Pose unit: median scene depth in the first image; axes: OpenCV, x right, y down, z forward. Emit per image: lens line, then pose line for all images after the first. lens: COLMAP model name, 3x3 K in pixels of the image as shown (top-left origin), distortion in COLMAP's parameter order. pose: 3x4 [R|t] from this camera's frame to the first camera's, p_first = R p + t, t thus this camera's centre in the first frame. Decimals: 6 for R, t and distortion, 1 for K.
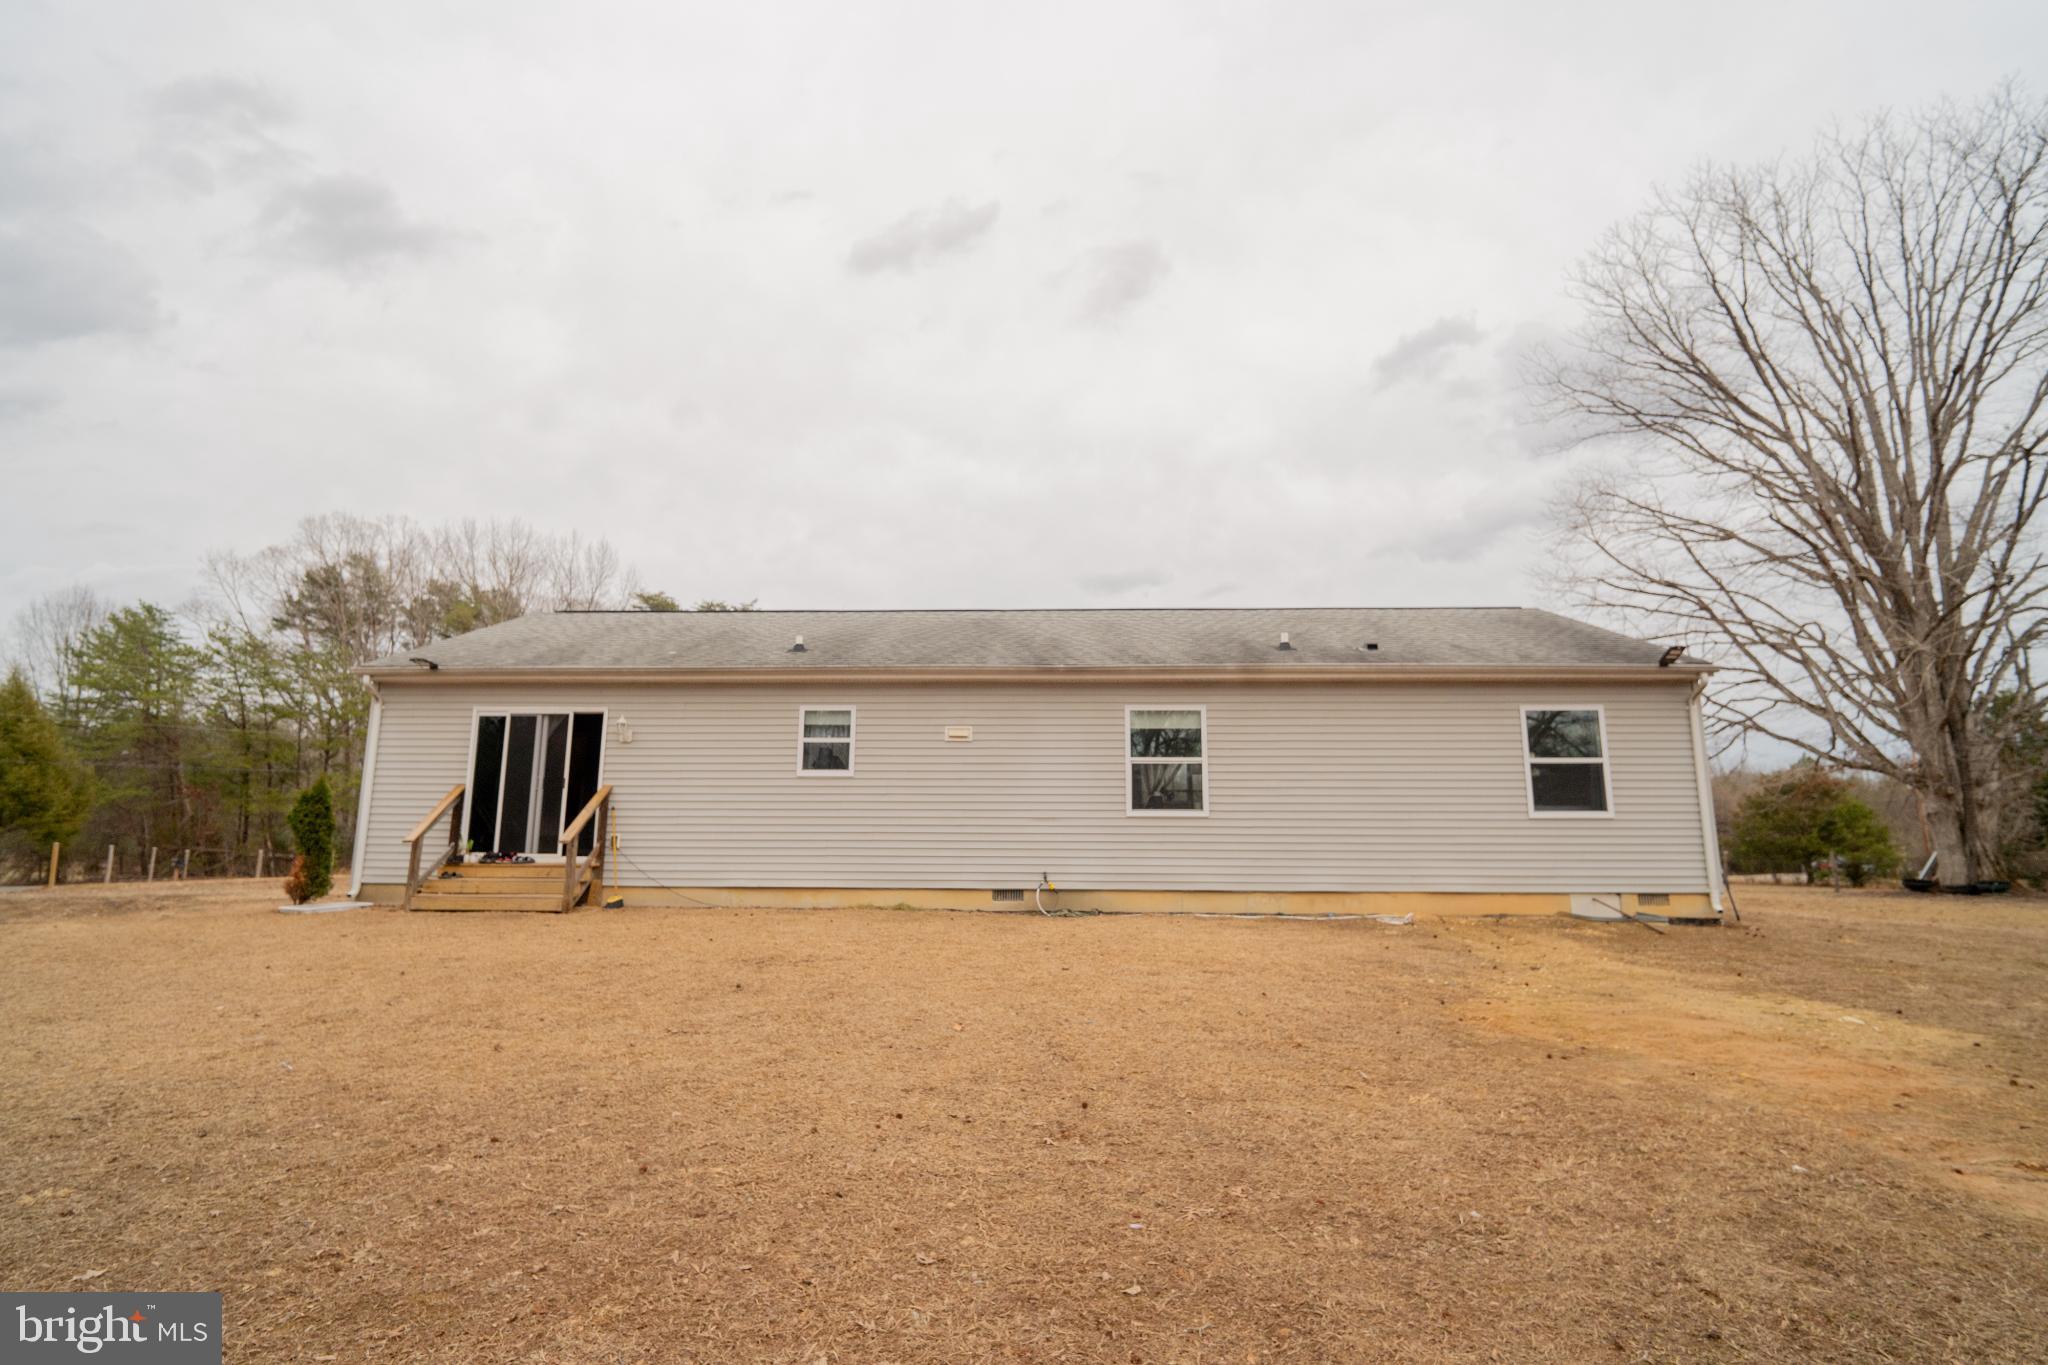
lens RADIAL K [[951.0, 0, 1027.9], [0, 951.0, 682.1], [0, 0, 1]] dist [-0.001839, -0.002086]
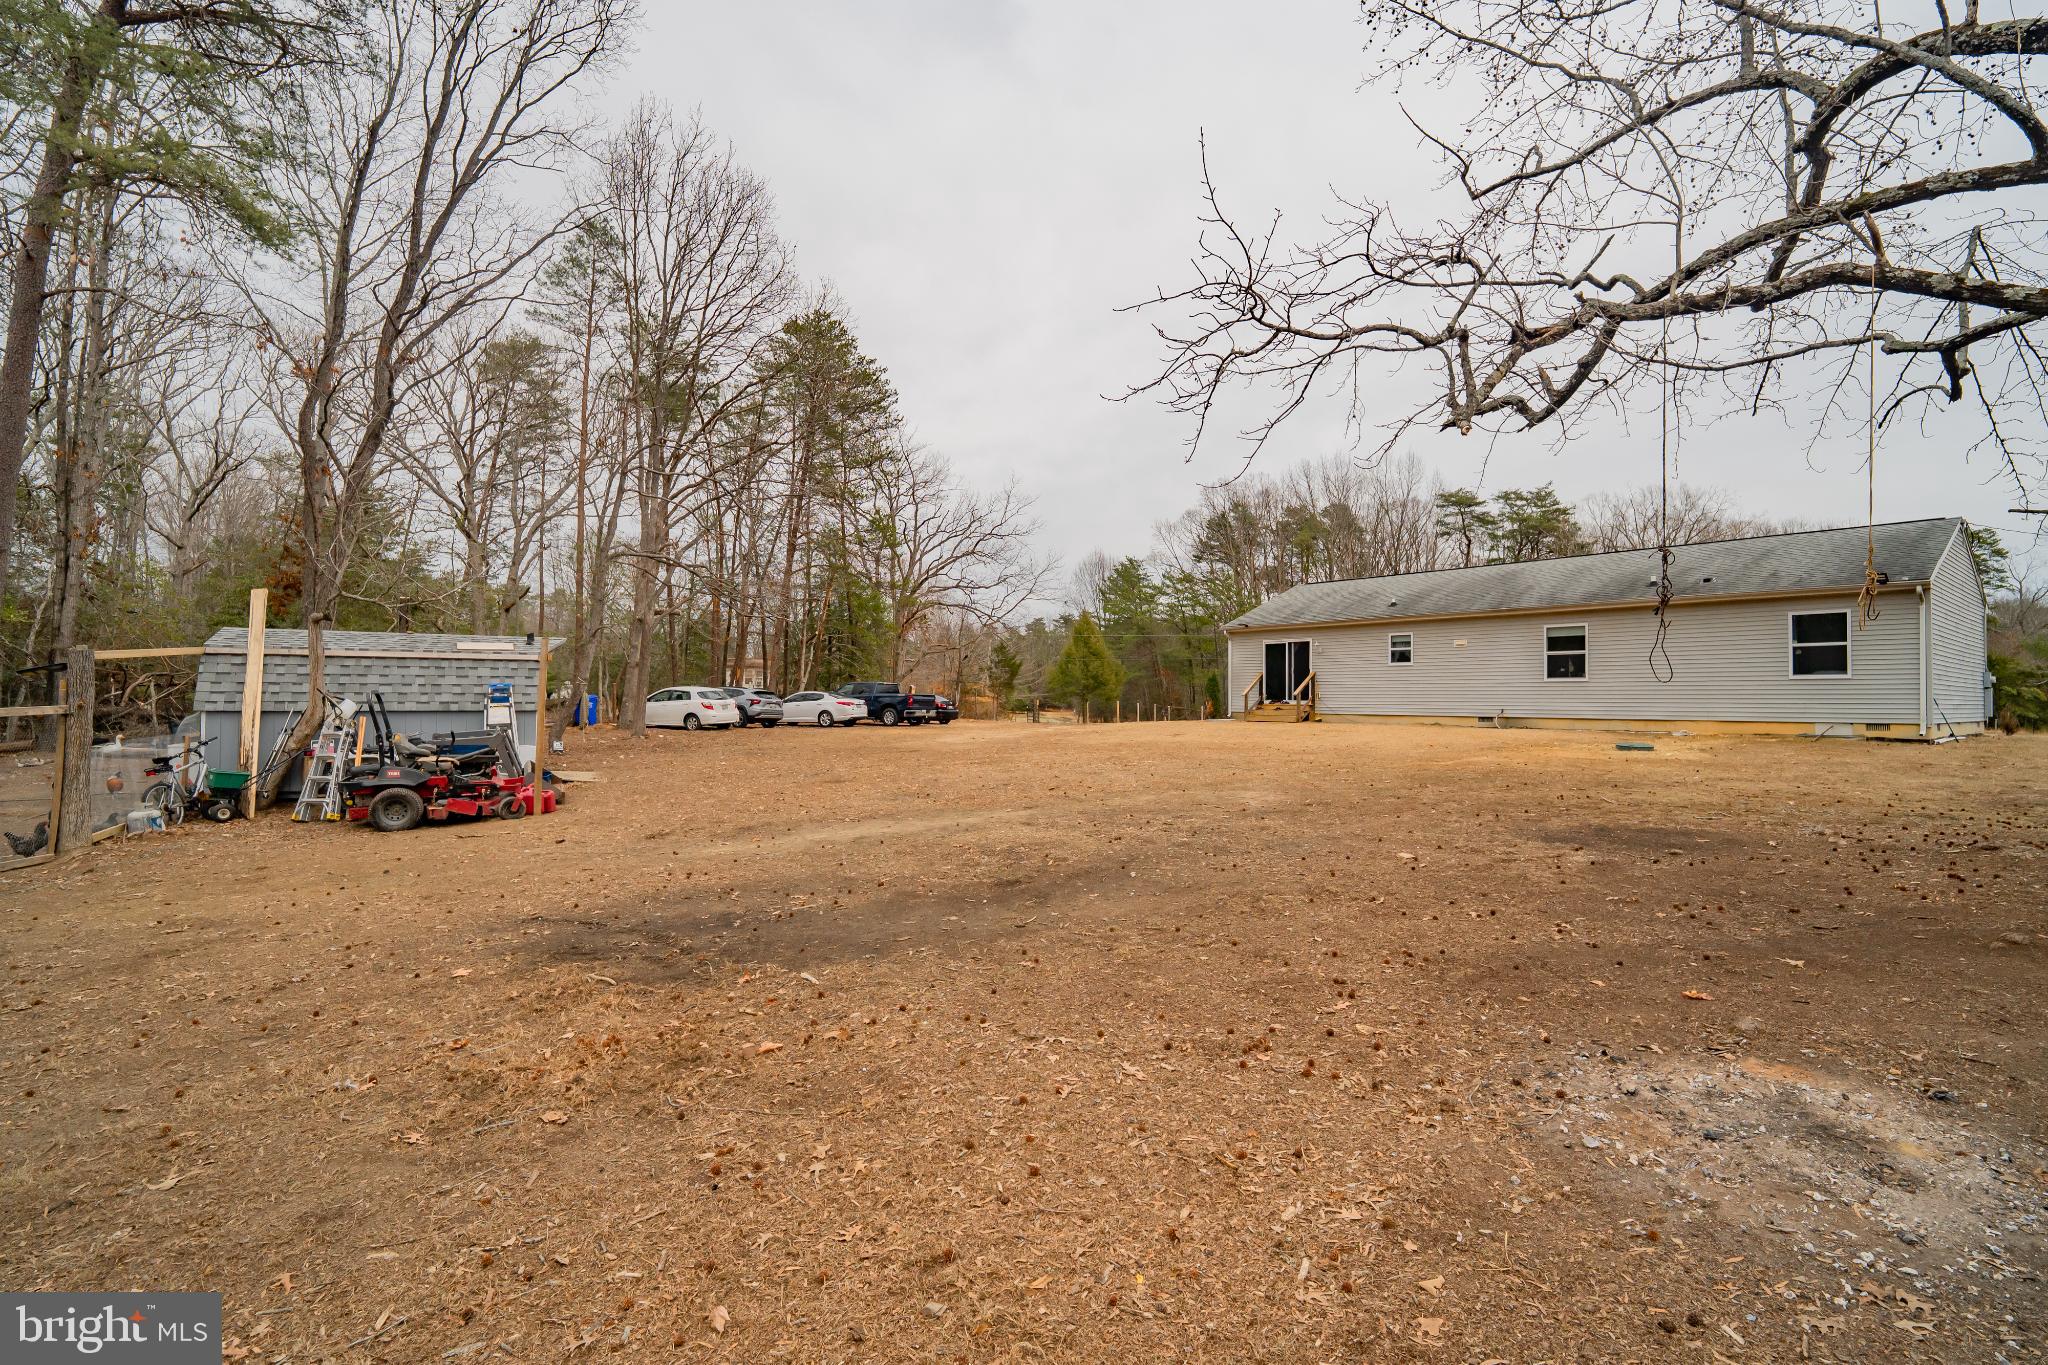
lens RADIAL K [[951.0, 0, 1015.7], [0, 951.0, 673.5], [0, 0, 1]] dist [-0.001839, -0.002086]
pose [[0.646400, -0.020934, -0.762711, 0.851884], [0.118877, 0.990180, 0.073572, -0.143044], [0.753681, -0.138225, 0.642541, -1.038686]]
